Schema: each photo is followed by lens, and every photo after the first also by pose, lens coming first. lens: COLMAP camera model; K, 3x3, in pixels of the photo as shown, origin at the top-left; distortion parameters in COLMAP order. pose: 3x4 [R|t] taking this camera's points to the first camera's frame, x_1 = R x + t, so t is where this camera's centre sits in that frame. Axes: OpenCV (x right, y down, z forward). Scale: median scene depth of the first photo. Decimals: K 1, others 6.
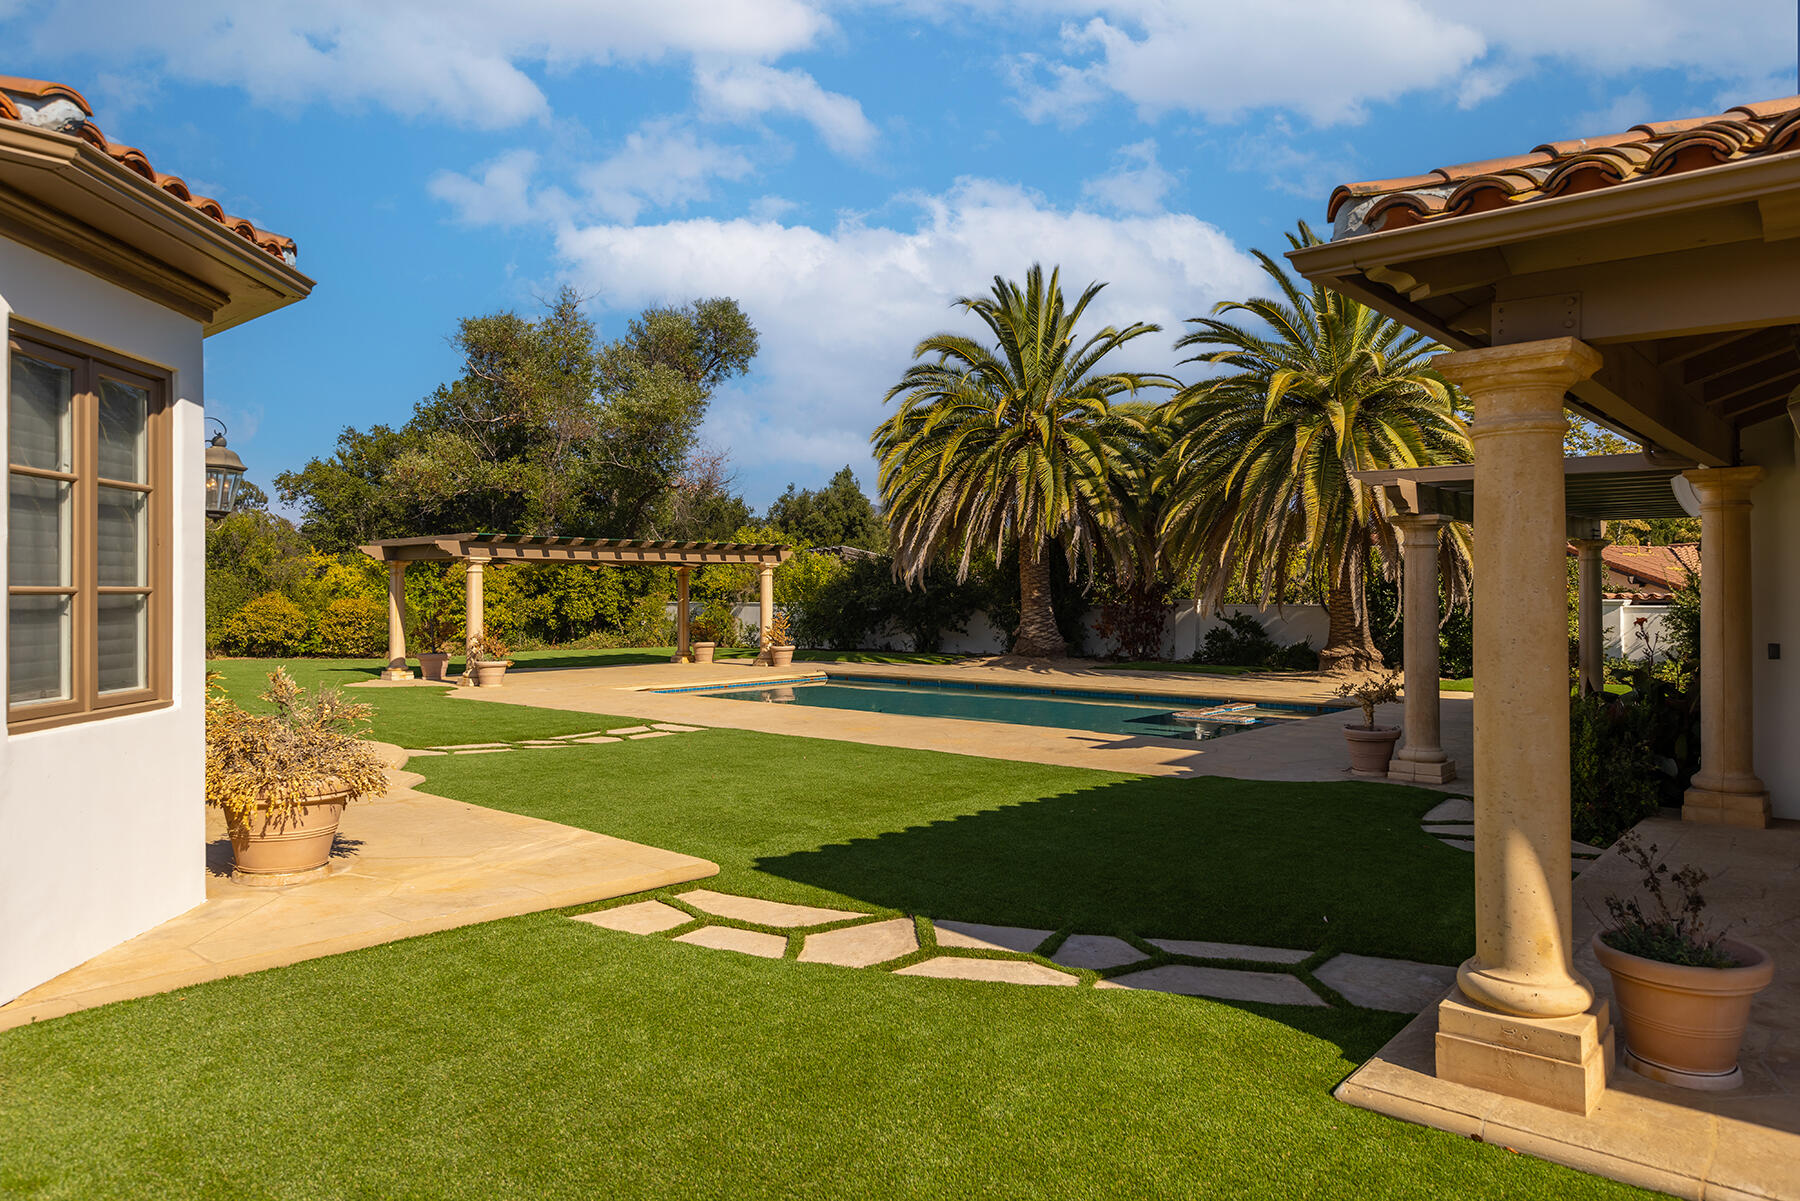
lens RADIAL K [[1163.8, 0, 918.8], [0, 1163.8, 589.5], [0, 0, 1]] dist [0.005611, 0.002188]
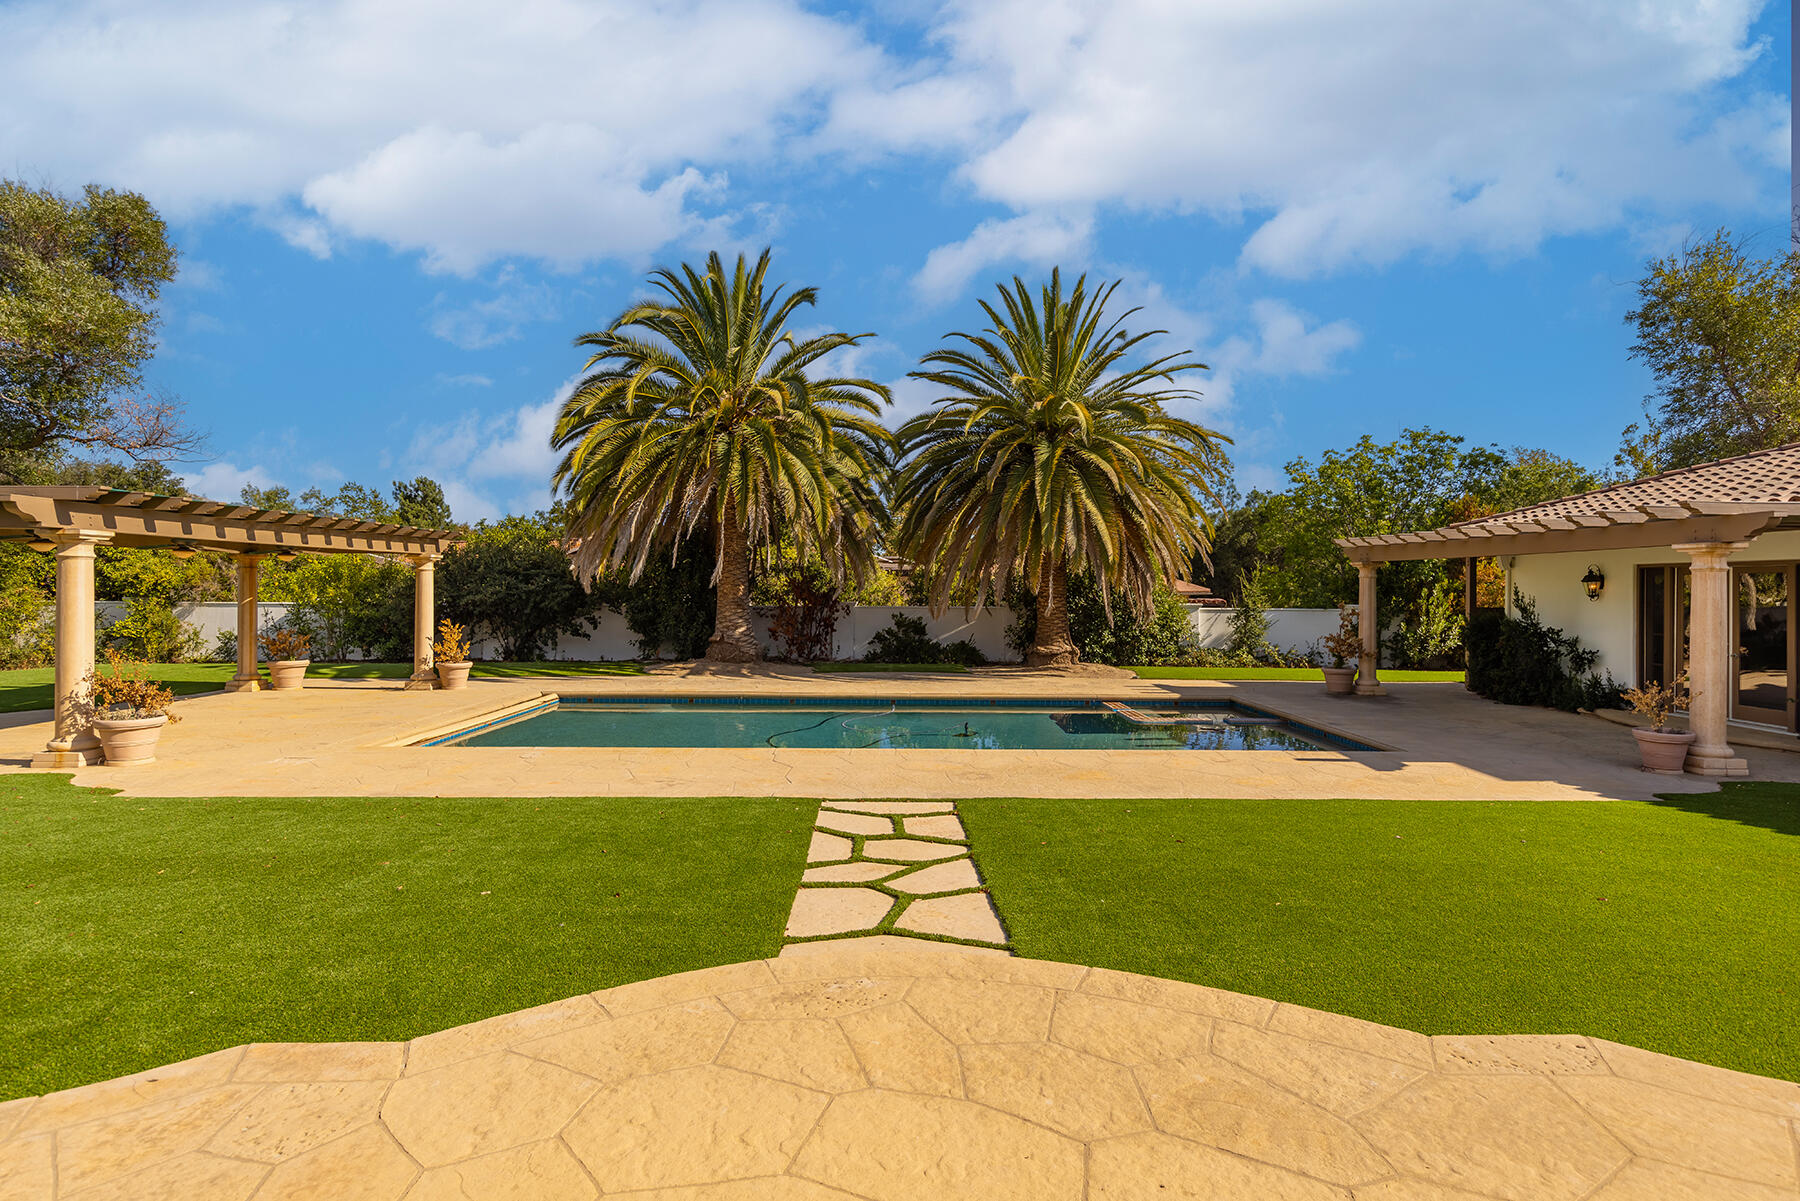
lens RADIAL K [[956.5, 0, 902.7], [0, 956.5, 588.8], [0, 0, 1]] dist [0.012067, -0.000702]
pose [[0.752515, 0.008144, 0.658525, -0.310519], [-0.011923, 0.999928, 0.001258, -0.004457], [-0.658467, -0.008798, 0.752558, 0.320840]]
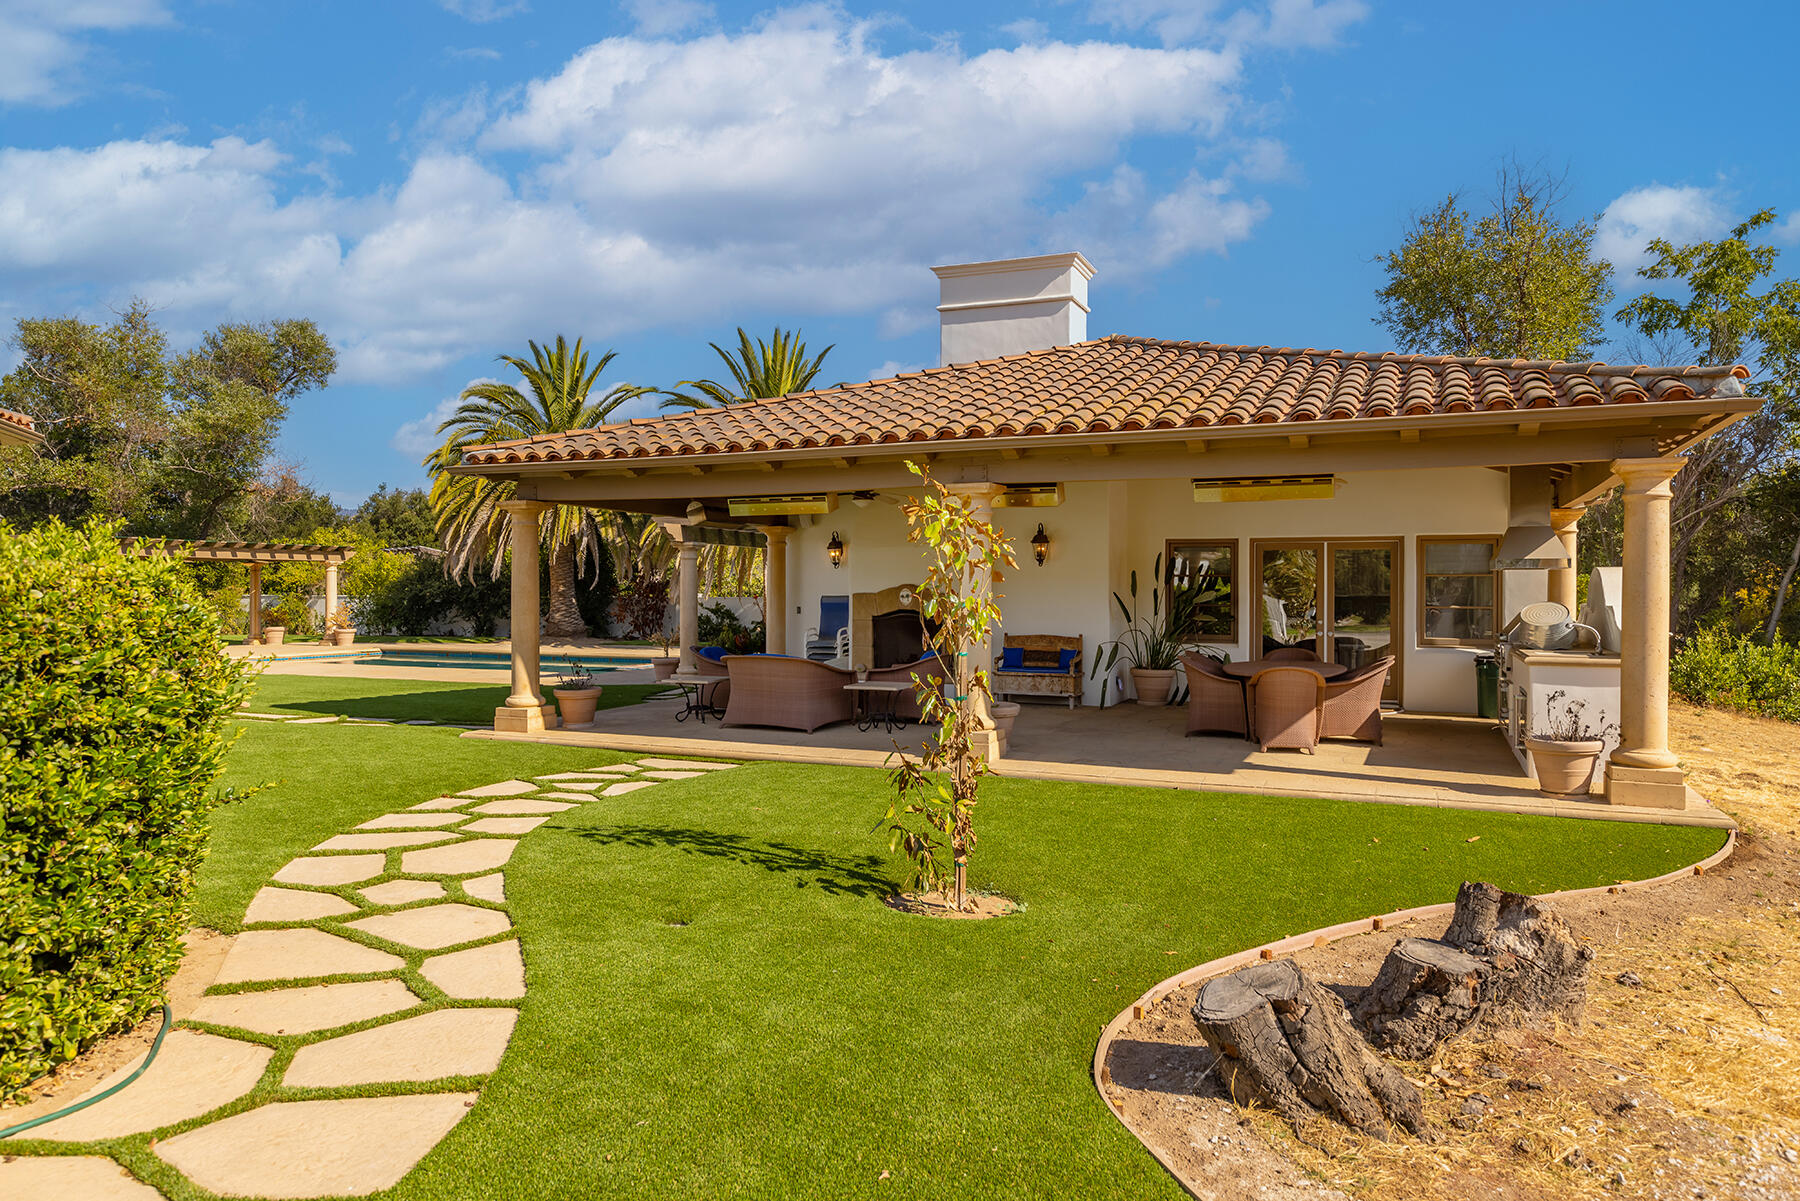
lens RADIAL K [[1163.8, 0, 912.5], [0, 1163.8, 593.1], [0, 0, 1]] dist [0.005611, 0.002188]
pose [[0.954432, 0.006289, 0.298363, 0.085730], [-0.006883, 0.999976, 0.000940, 0.005365], [-0.298350, -0.002951, 0.954452, -0.345826]]
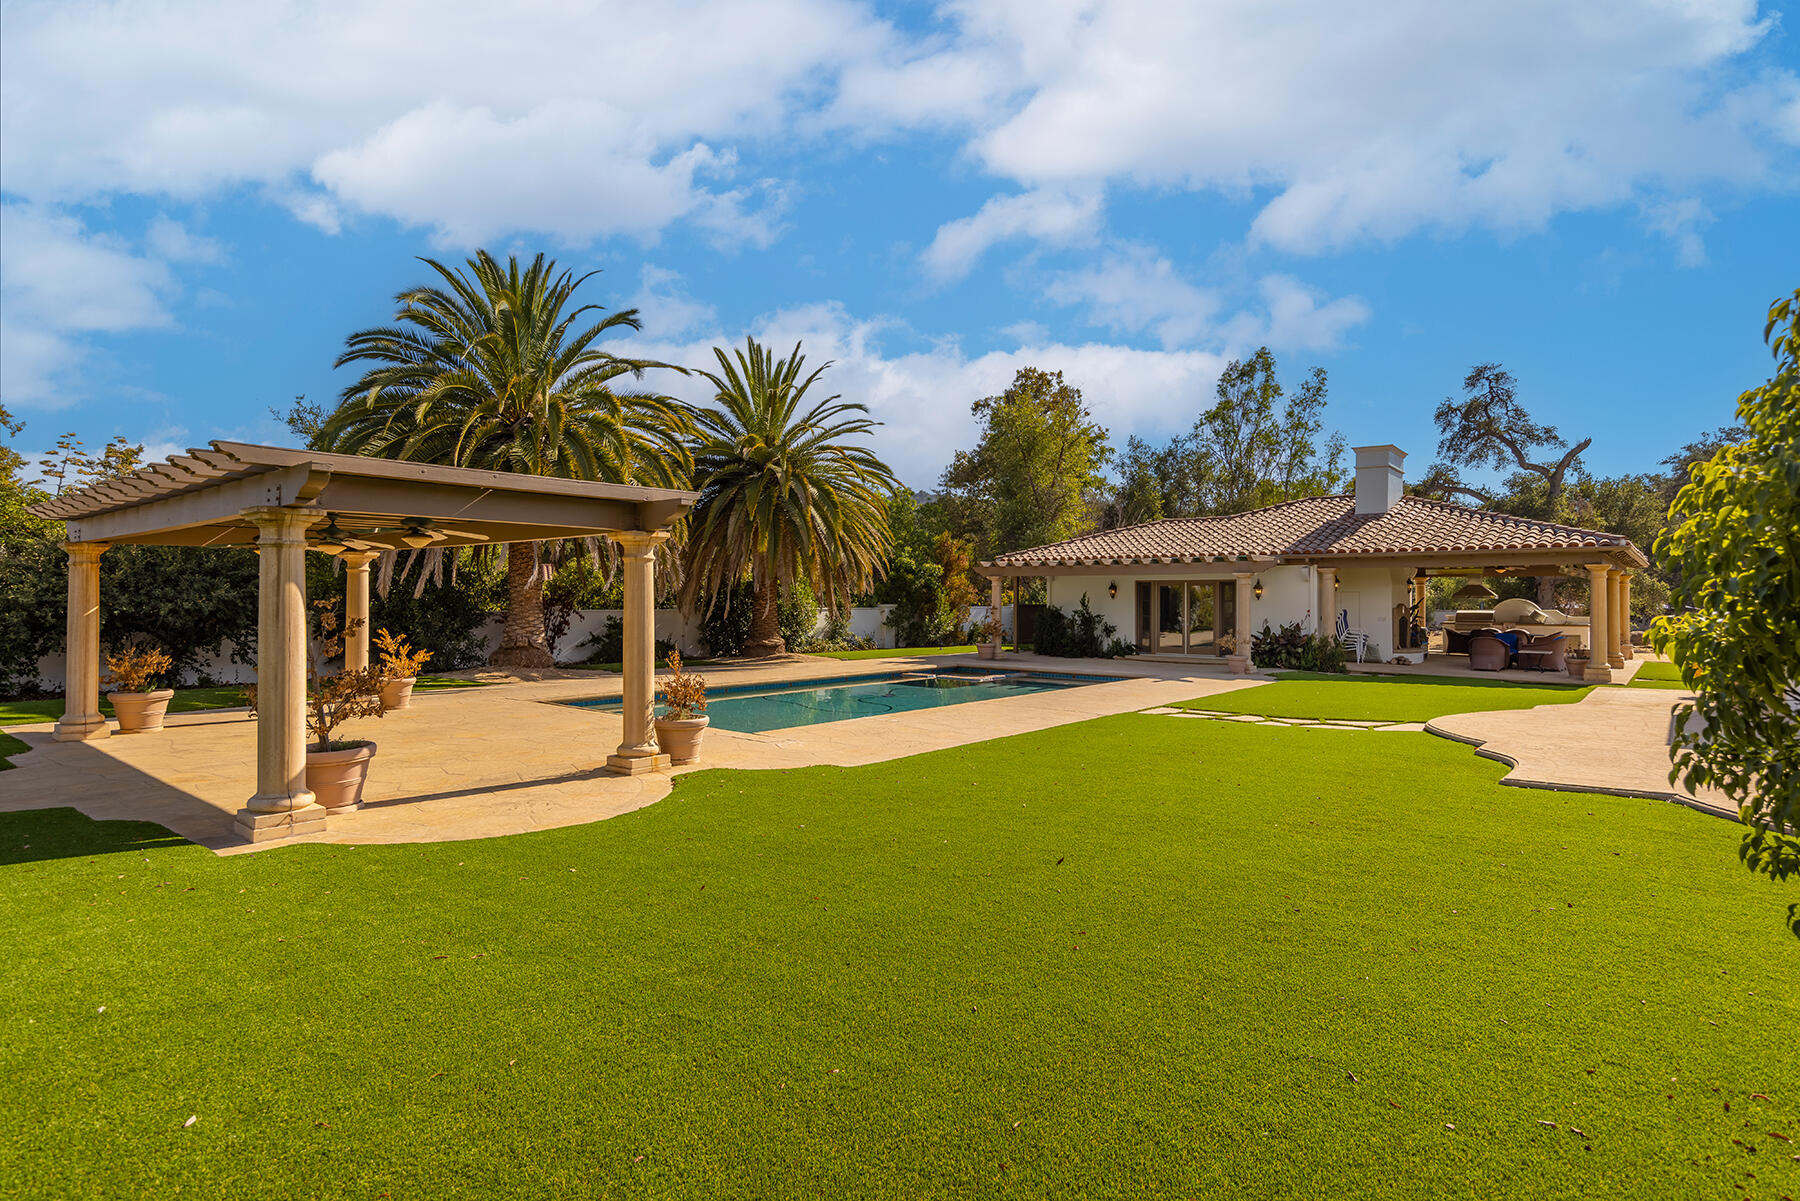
lens RADIAL K [[931.8, 0, 894.5], [0, 931.8, 592.9], [0, 0, 1]] dist [-0.001460, 0.000671]
pose [[-0.014879, 0.006455, 0.999868, -0.680205], [-0.009362, 0.999934, -0.006594, 0.000801], [-0.999845, -0.009459, -0.014818, 0.751476]]
